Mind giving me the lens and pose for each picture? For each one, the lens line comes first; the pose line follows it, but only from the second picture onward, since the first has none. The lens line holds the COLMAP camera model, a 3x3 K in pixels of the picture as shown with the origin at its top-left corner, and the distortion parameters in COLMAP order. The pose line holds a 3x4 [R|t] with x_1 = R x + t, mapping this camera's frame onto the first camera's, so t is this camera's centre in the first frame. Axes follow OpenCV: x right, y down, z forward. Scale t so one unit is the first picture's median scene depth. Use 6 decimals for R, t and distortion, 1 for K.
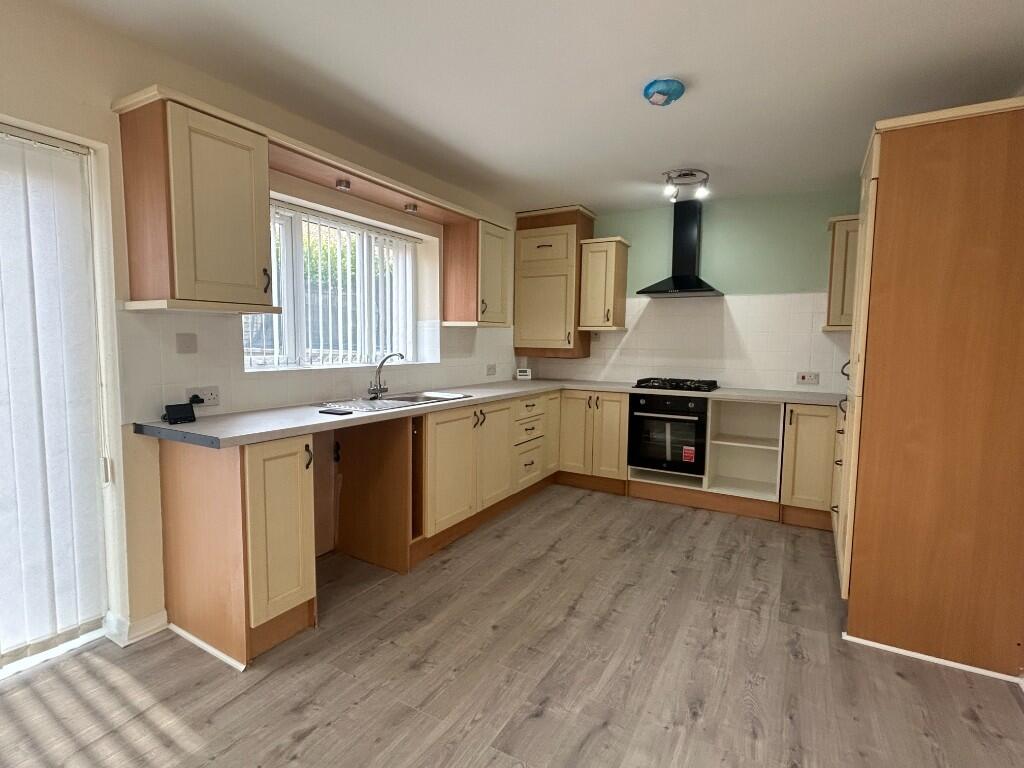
lens RADIAL K [[526.3, 0, 514.9], [0, 526.3, 386.7], [0, 0, 1]] dist [-0.005169, 0.001767]
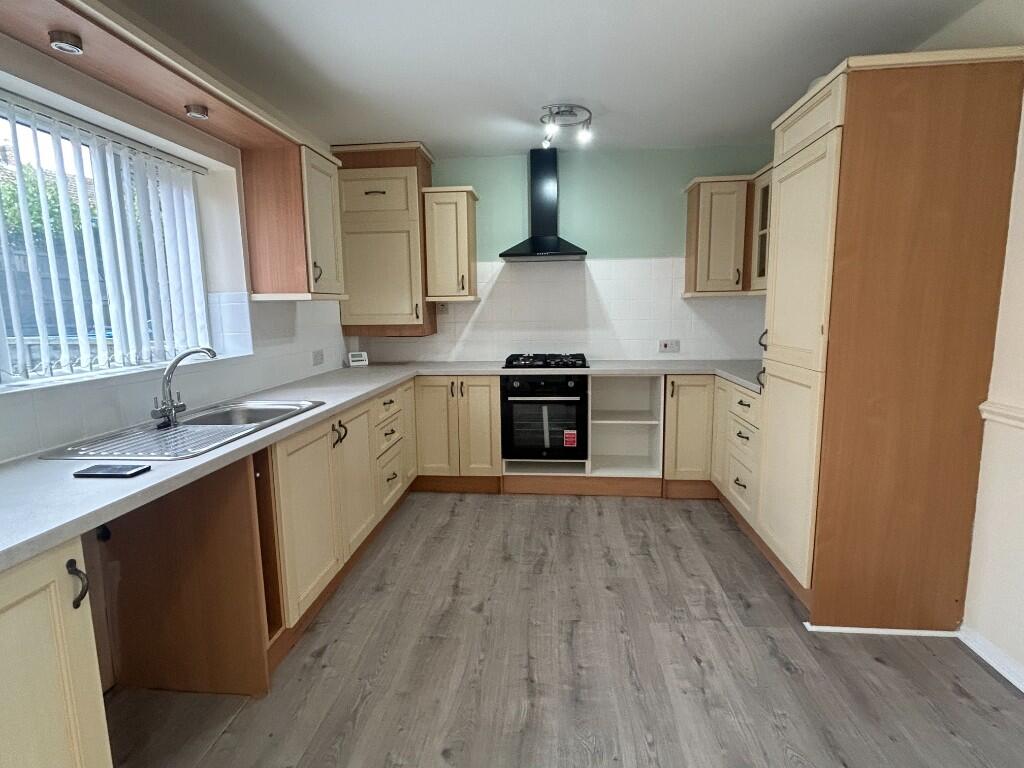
lens RADIAL K [[526.3, 0, 507.8], [0, 526.3, 385.1], [0, 0, 1]] dist [-0.005169, 0.001767]
pose [[0.907582, -0.088955, 0.410343, -0.142093], [0.063462, 0.995135, 0.075363, -0.041488], [-0.415050, -0.042357, 0.908812, 0.265641]]
